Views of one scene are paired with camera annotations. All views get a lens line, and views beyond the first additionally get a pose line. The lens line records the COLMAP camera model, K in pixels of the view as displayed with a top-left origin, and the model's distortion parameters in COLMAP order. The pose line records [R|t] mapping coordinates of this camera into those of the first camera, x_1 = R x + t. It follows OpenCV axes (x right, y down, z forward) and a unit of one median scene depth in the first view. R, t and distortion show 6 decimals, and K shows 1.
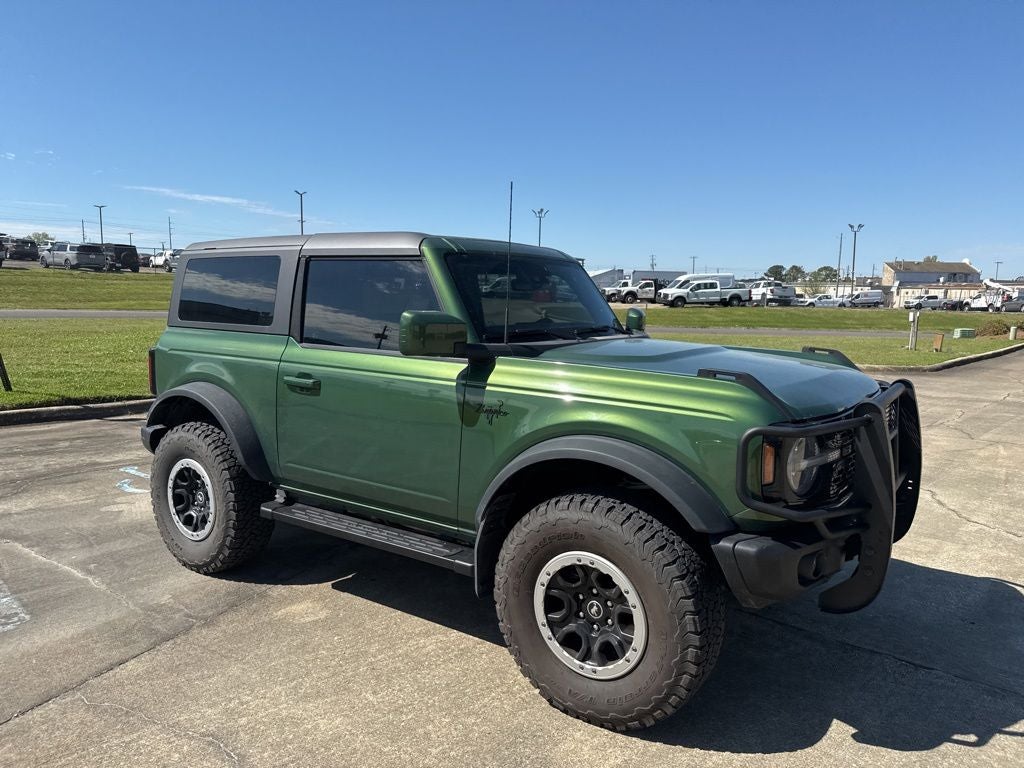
lens RADIAL K [[726.3, 0, 503.8], [0, 726.3, 368.6], [0, 0, 1]] dist [0.027829, -0.039249]
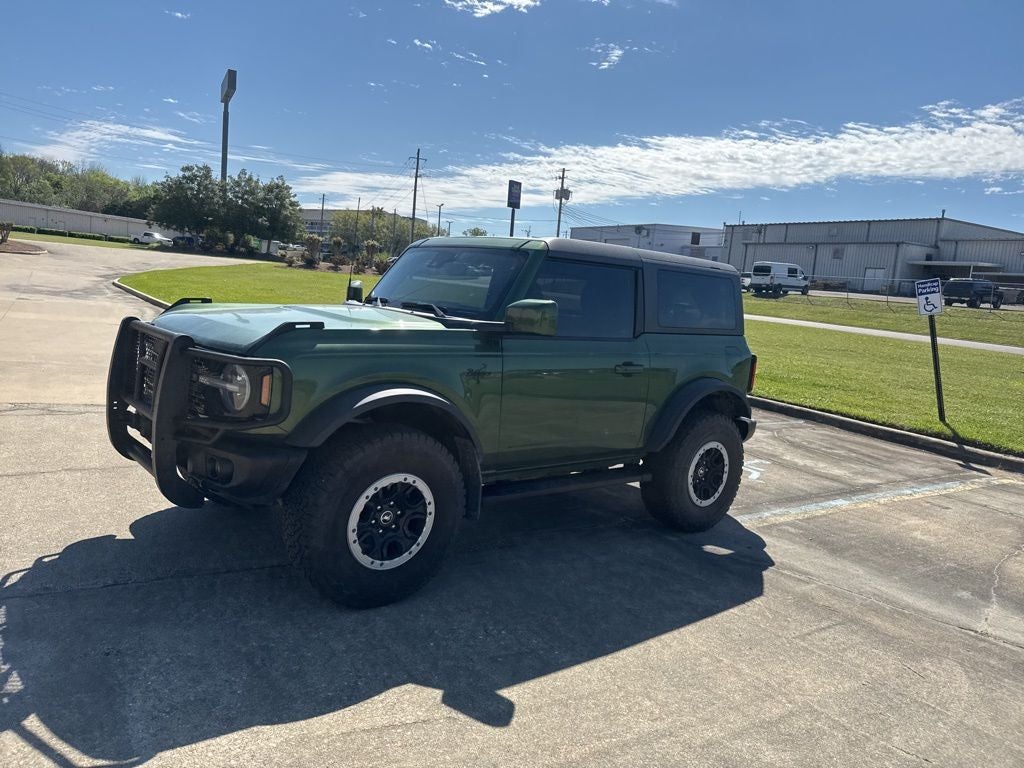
lens RADIAL K [[720.1, 0, 509.6], [0, 720.1, 380.1], [0, 0, 1]] dist [0.035025, -0.045667]
pose [[-0.248787, 0.089493, -0.964415, 1.120515], [-0.192283, 0.971339, 0.139738, -0.120204], [0.949280, 0.220206, -0.224448, 1.347069]]
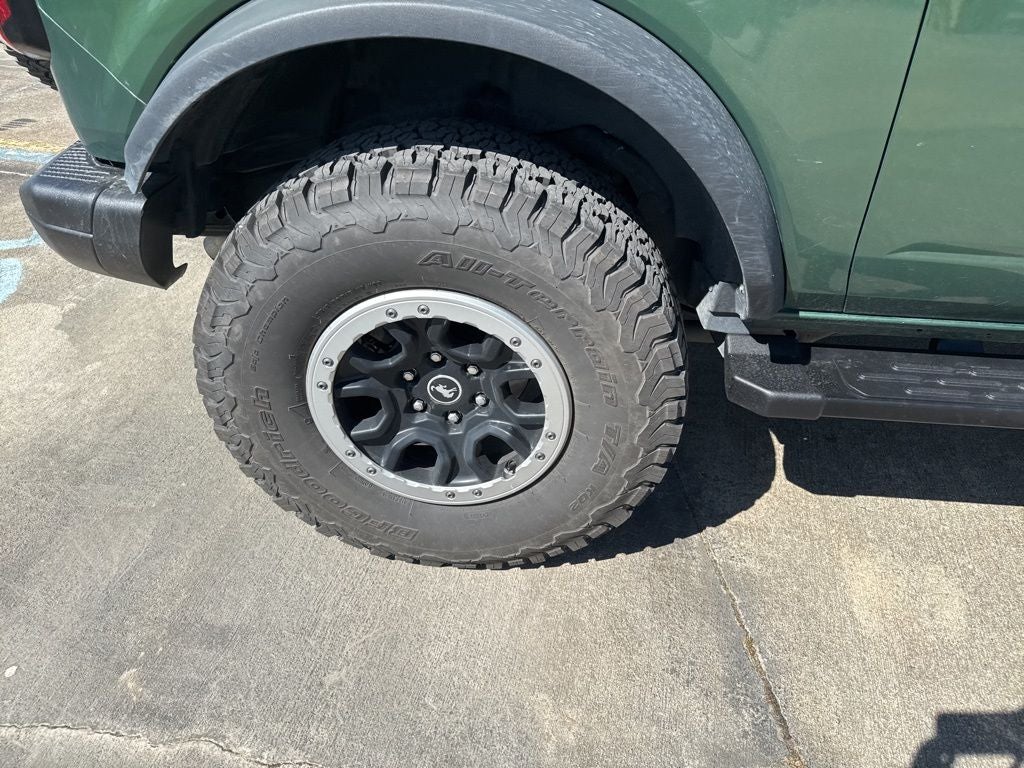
lens RADIAL K [[718.8, 0, 532.8], [0, 718.8, 387.6], [0, 0, 1]] dist [0.107472, -0.148387]
pose [[0.858891, -0.293116, 0.419988, -0.538222], [0.035491, 0.852127, 0.522131, 0.013513], [-0.510928, -0.433547, 0.742287, 0.780630]]
